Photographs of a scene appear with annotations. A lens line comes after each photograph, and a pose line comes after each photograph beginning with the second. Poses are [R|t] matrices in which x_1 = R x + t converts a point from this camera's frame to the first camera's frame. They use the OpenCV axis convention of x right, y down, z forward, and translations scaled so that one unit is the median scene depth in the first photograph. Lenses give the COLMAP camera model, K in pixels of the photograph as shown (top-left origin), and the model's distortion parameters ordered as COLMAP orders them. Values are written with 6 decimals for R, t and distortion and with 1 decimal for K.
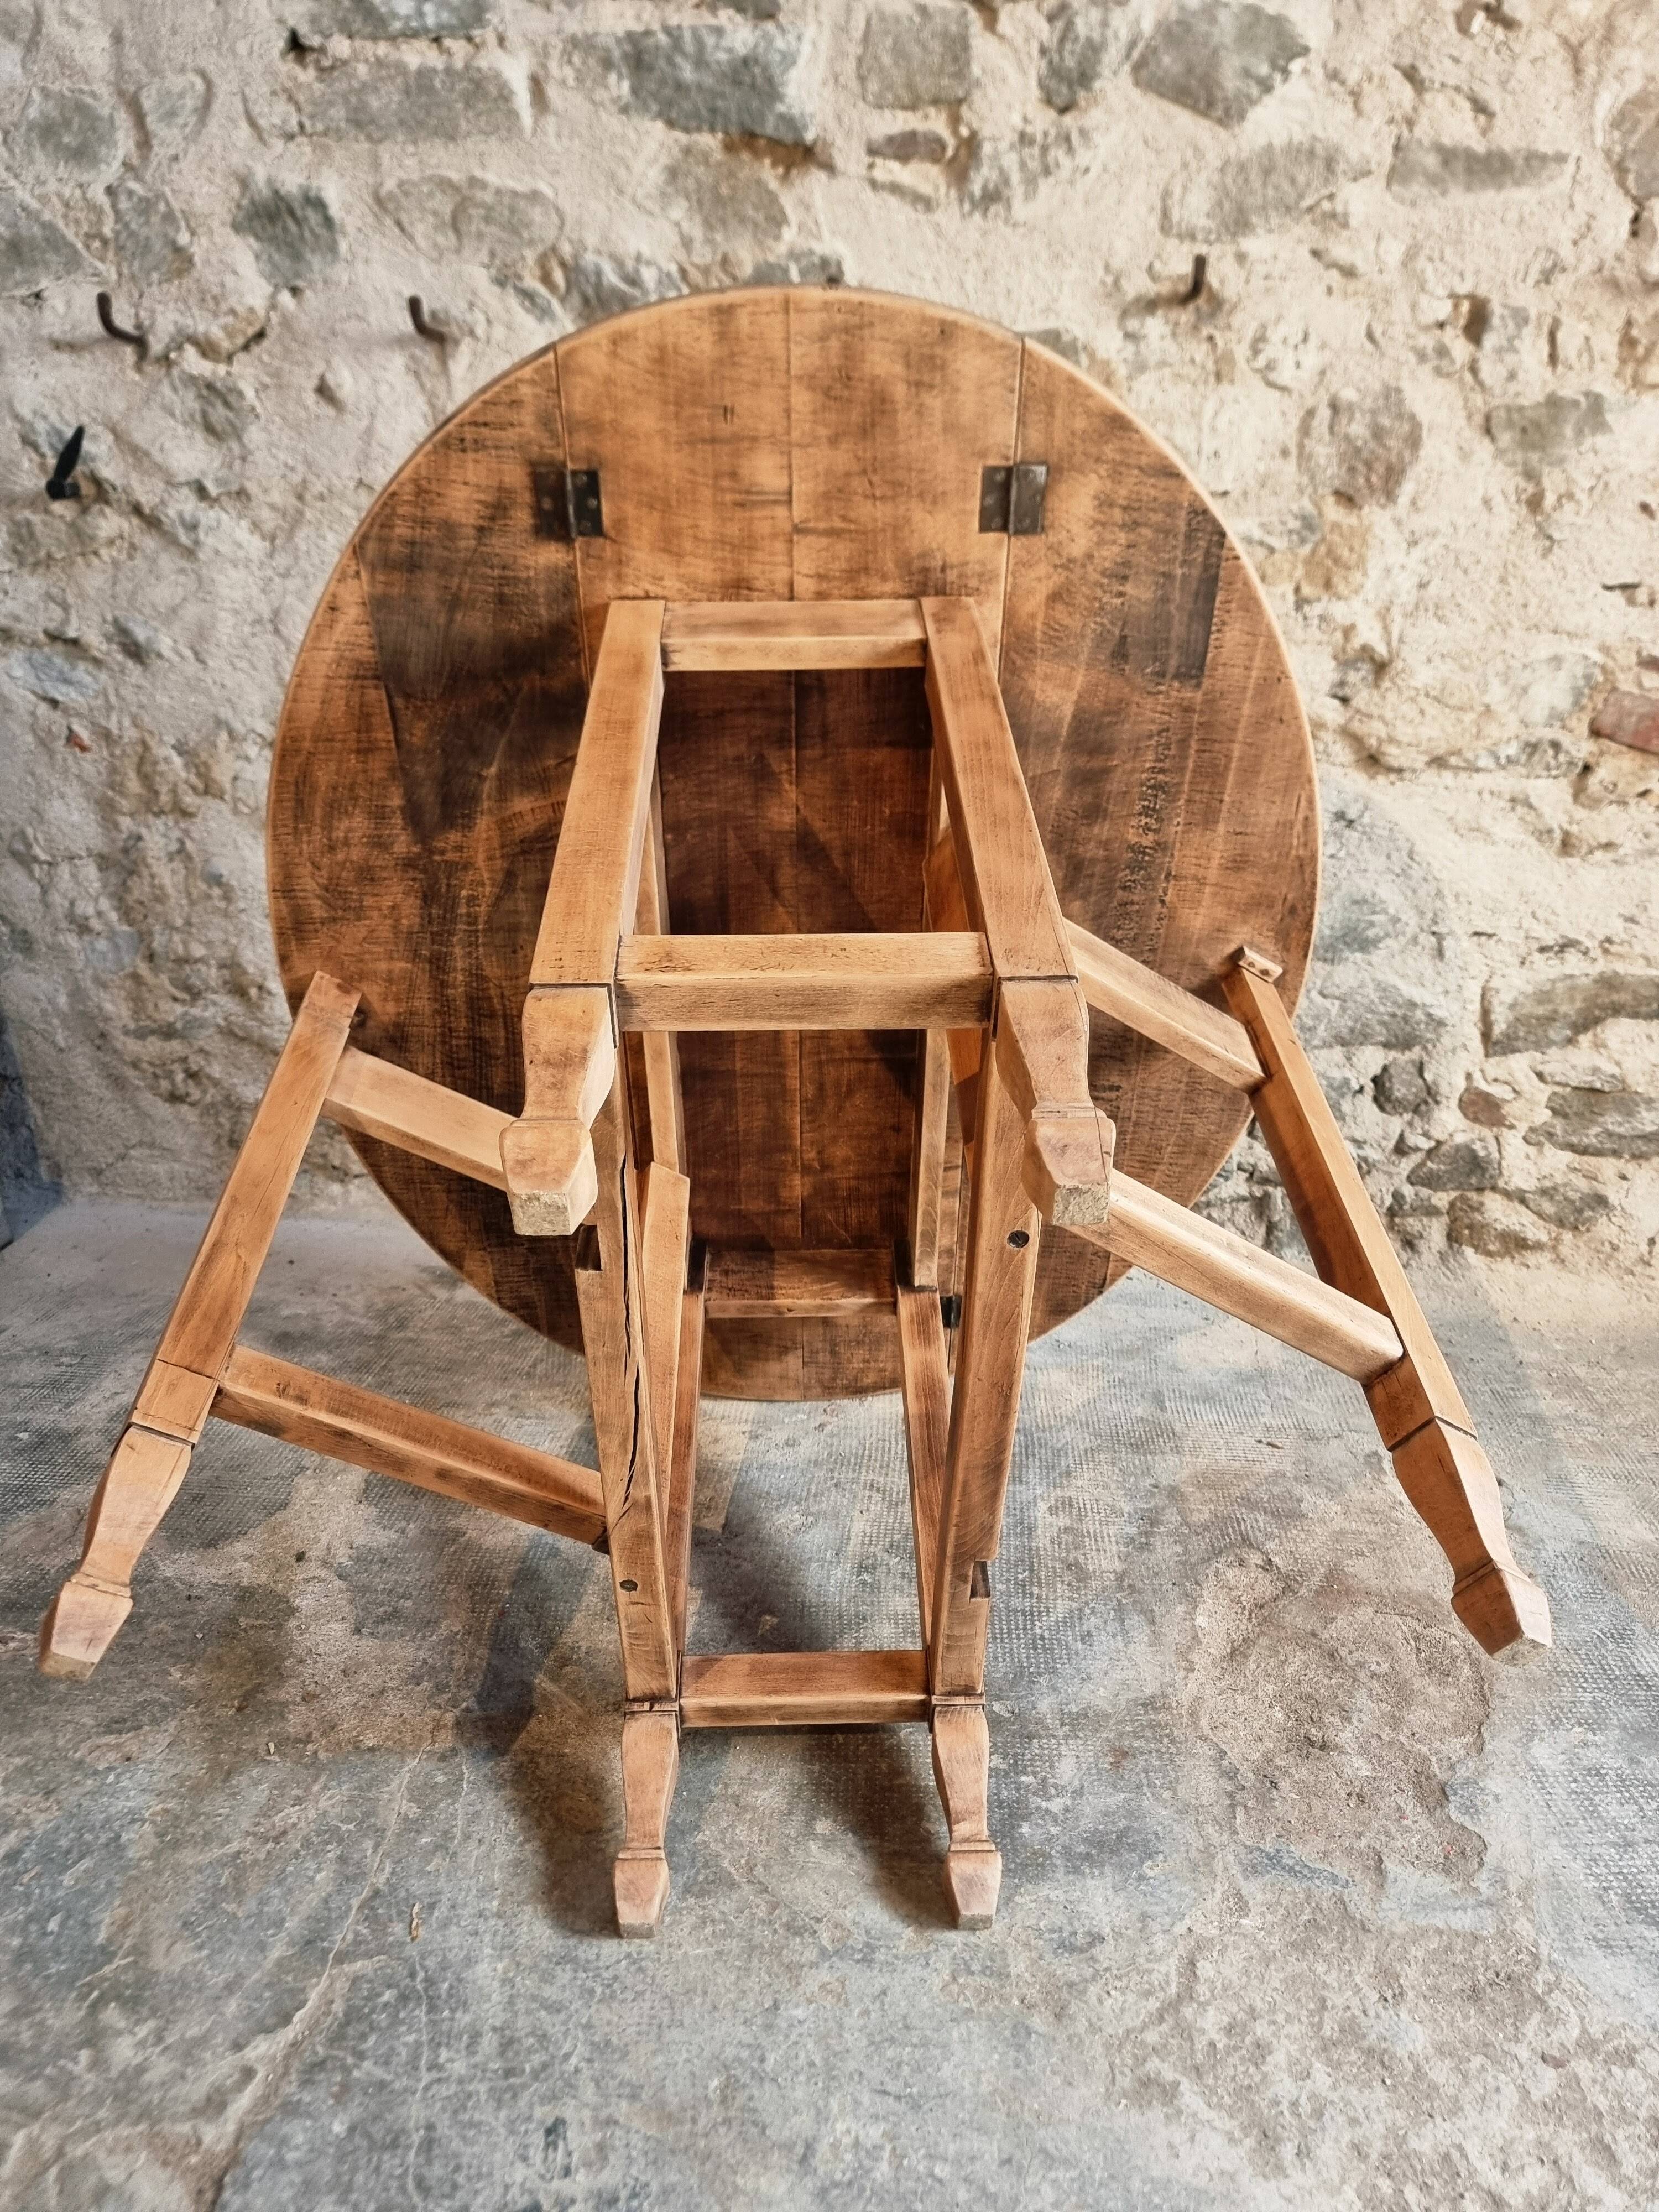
lens RADIAL K [[1557.8, 0, 819.9], [0, 1557.8, 1121.1], [0, 0, 1]] dist [0.057021, -0.061231]
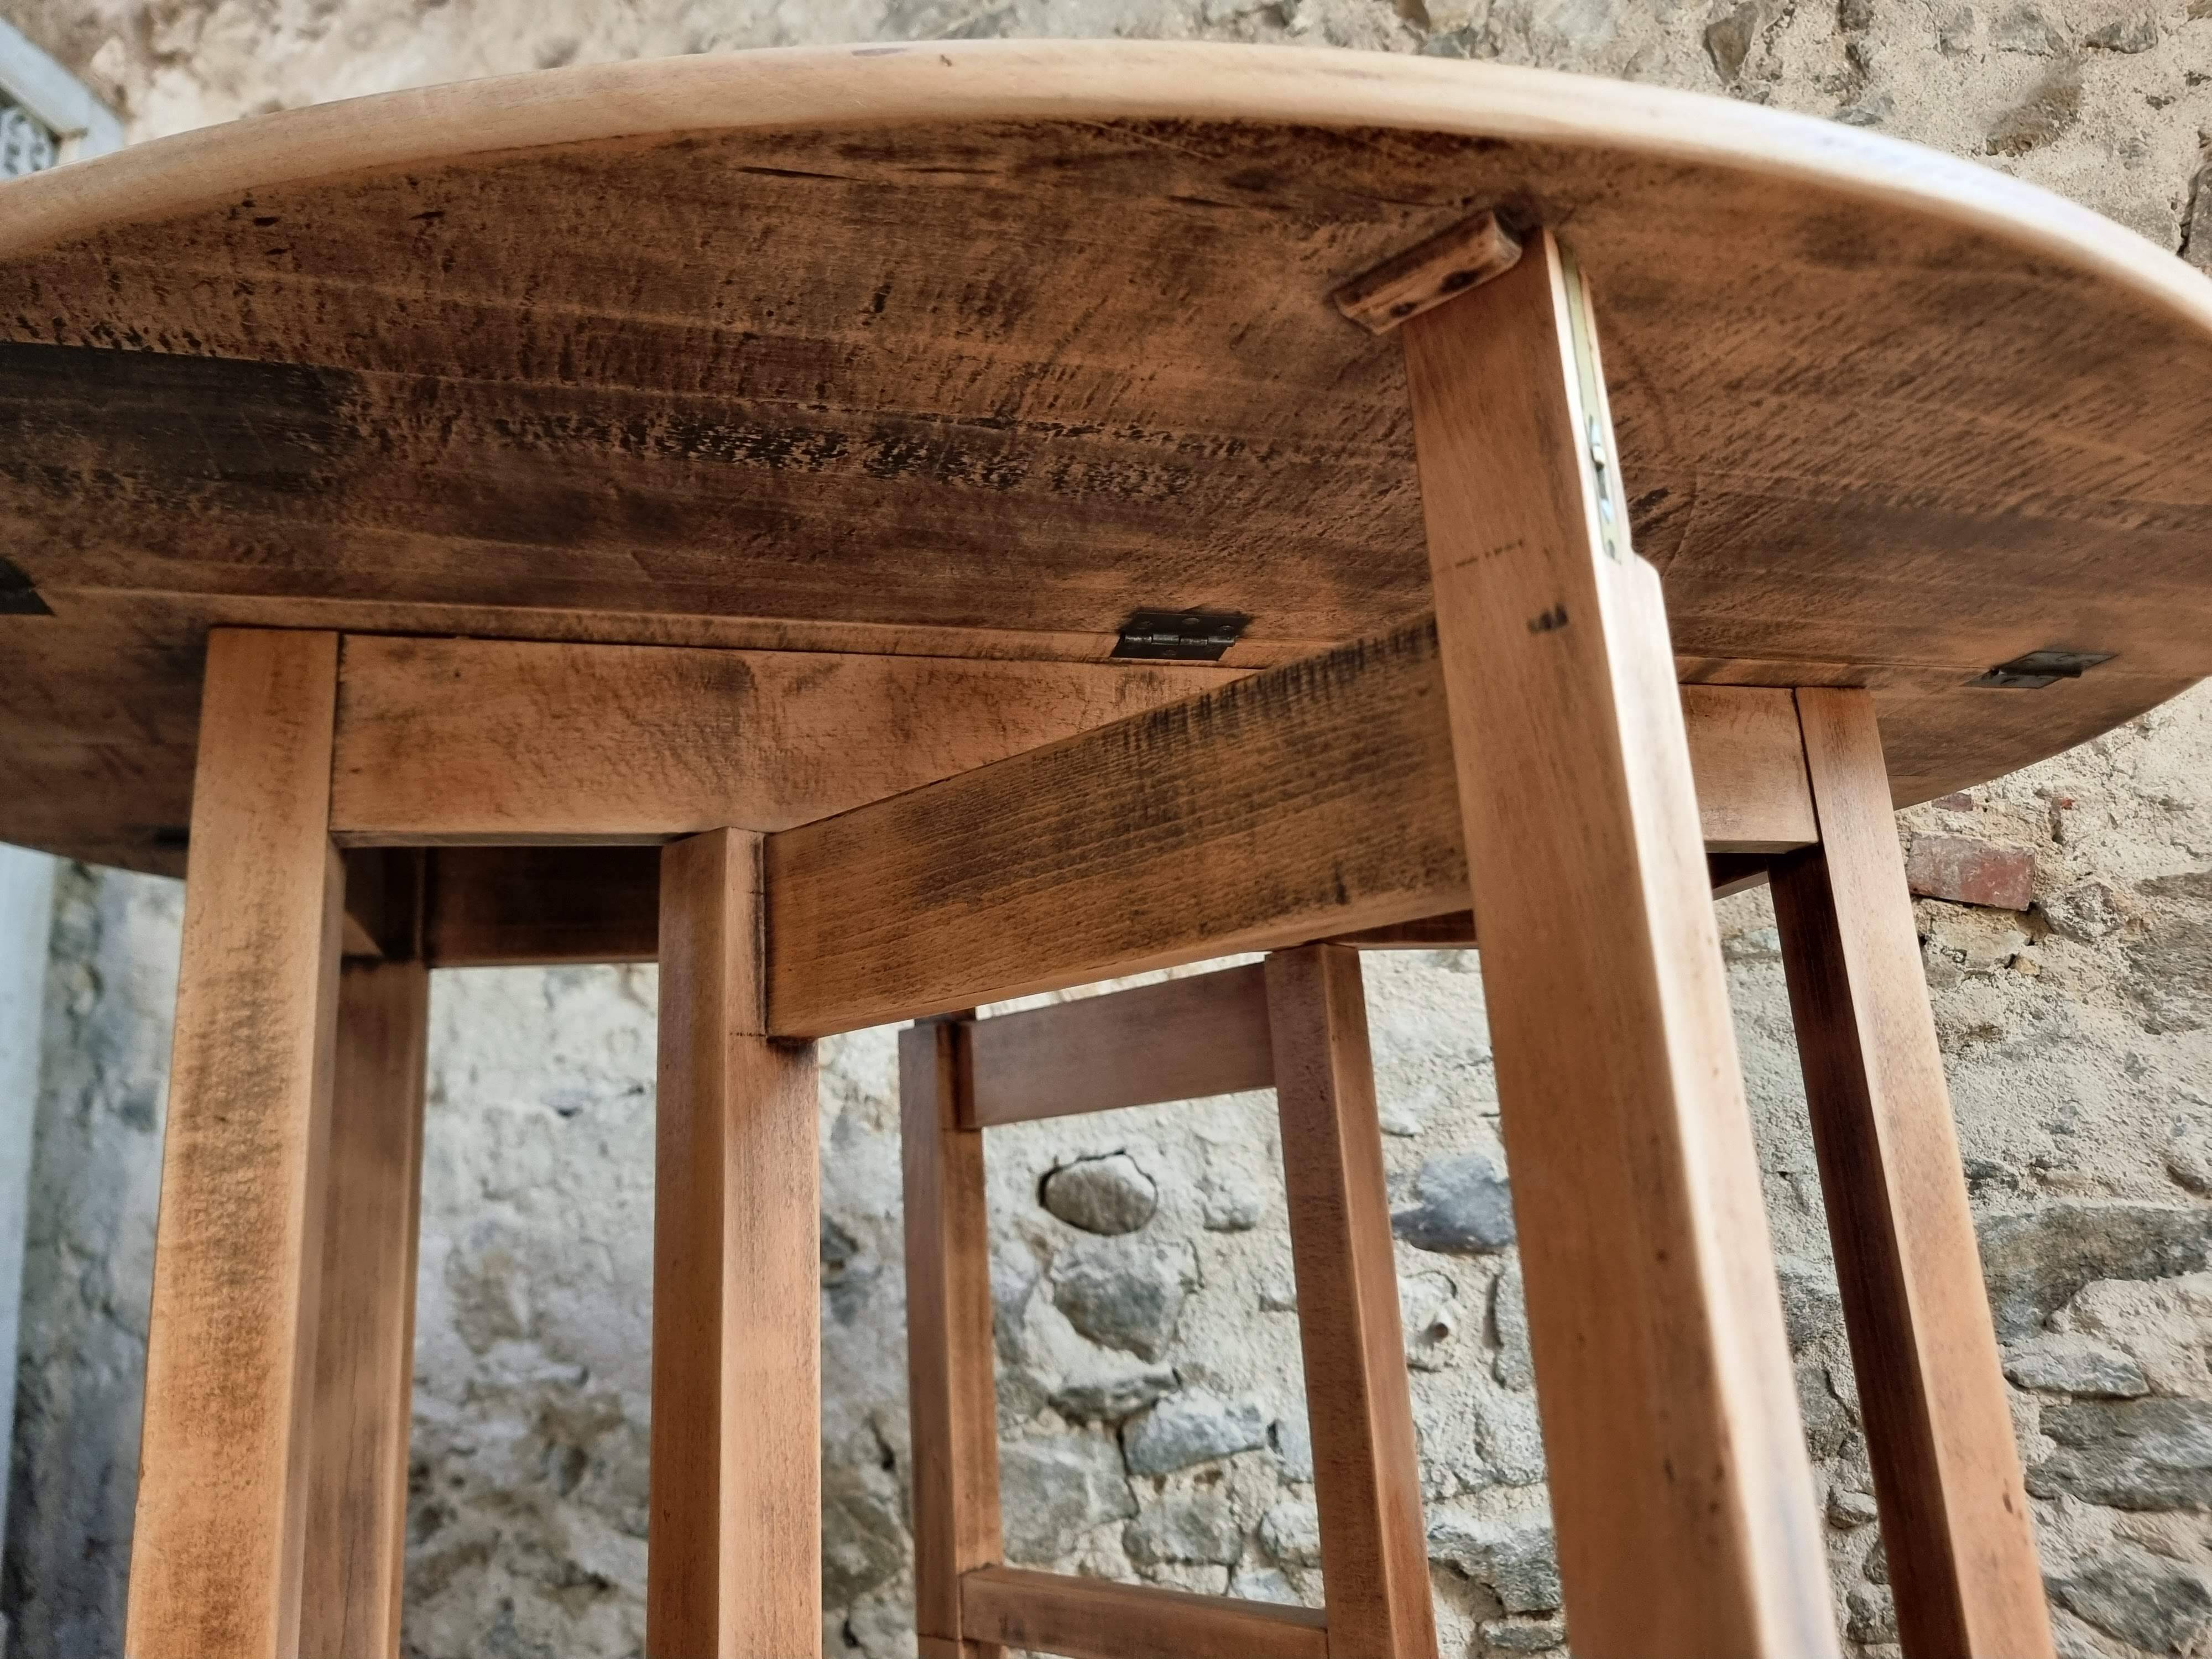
lens RADIAL K [[1547.6, 0, 1113.8], [0, 1547.6, 816.3], [0, 0, 1]] dist [0.058337, -0.059904]
pose [[0.983899, -0.101015, -0.147439, 0.224309], [-0.001001, 0.821826, -0.569737, 0.167950], [0.178721, 0.560712, 0.808493, 0.285885]]
